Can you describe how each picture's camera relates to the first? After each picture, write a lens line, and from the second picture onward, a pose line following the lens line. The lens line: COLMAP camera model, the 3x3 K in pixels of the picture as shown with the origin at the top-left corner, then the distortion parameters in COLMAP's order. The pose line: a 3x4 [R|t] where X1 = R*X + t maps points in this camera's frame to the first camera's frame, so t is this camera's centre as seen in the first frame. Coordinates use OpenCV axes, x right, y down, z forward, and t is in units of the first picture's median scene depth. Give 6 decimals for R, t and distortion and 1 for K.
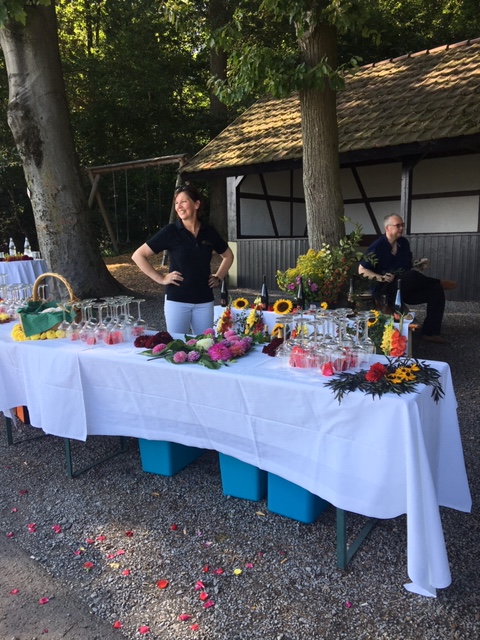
lens RADIAL K [[542.5, 0, 240.0], [0, 542.5, 320.0], [0, 0, 1]] dist [0.065907, -0.098291]
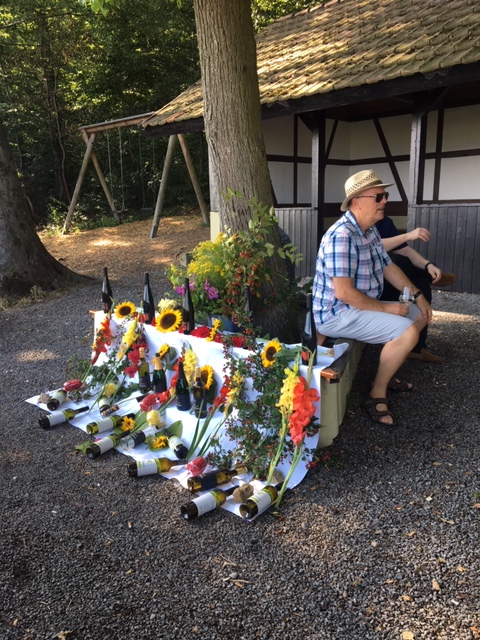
lens RADIAL K [[542.5, 0, 240.0], [0, 542.5, 320.0], [0, 0, 1]] dist [0.065907, -0.098291]
pose [[0.994359, 0.019673, -0.104224, 0.173337], [-0.012944, 0.997811, 0.064851, -0.050979], [0.105272, -0.063136, 0.992437, 0.255126]]
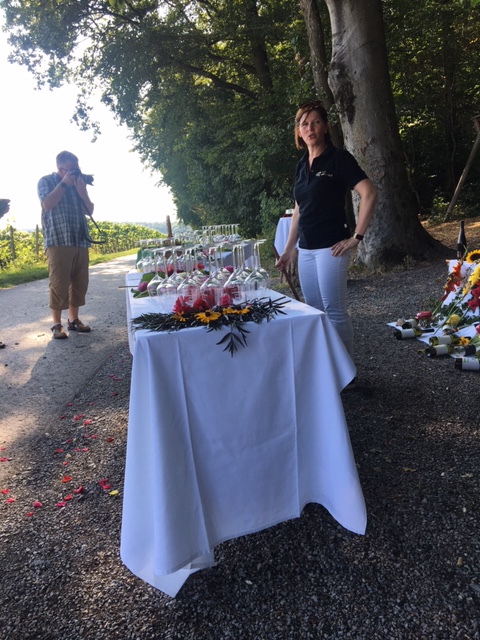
lens RADIAL K [[542.5, 0, 240.0], [0, 542.5, 320.0], [0, 0, 1]] dist [0.065907, -0.098291]
pose [[0.710884, 0.103768, -0.695612, 0.259074], [-0.059818, 0.994393, 0.087207, 0.010437], [0.700760, -0.020384, 0.713105, 0.133815]]
